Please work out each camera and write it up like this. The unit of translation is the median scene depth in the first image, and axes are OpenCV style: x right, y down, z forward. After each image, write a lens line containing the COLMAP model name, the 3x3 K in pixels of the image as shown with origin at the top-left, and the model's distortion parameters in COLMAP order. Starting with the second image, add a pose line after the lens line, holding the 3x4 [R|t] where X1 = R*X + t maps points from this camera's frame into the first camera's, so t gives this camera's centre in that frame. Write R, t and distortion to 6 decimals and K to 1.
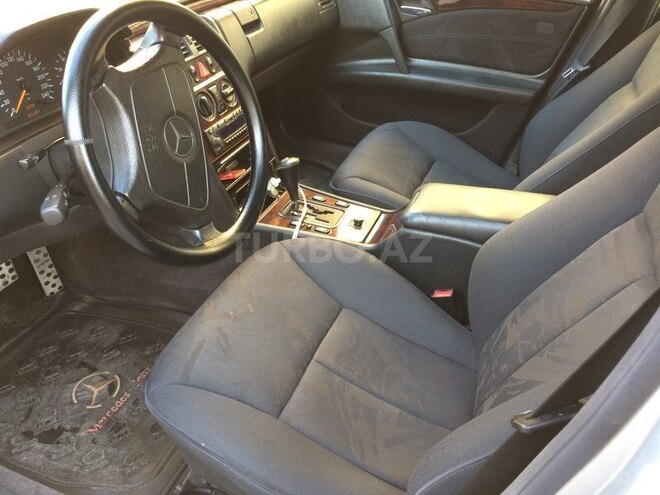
lens RADIAL K [[568.1, 0, 331.4], [0, 568.1, 244.7], [0, 0, 1]] dist [0.017013, -0.001710]
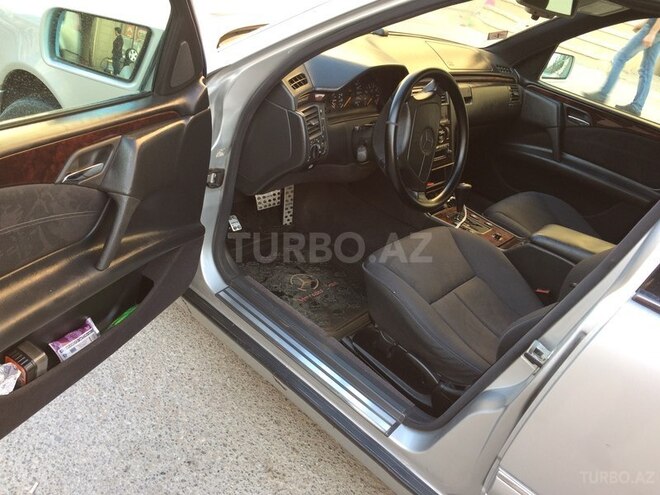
lens RADIAL K [[568.1, 0, 329.9], [0, 568.1, 251.2], [0, 0, 1]] dist [0.017013, -0.001710]
pose [[0.929865, 0.310021, -0.198086, -0.054374], [-0.331481, 0.939577, -0.085536, 0.273449], [0.159599, 0.145199, 0.976445, -0.534417]]
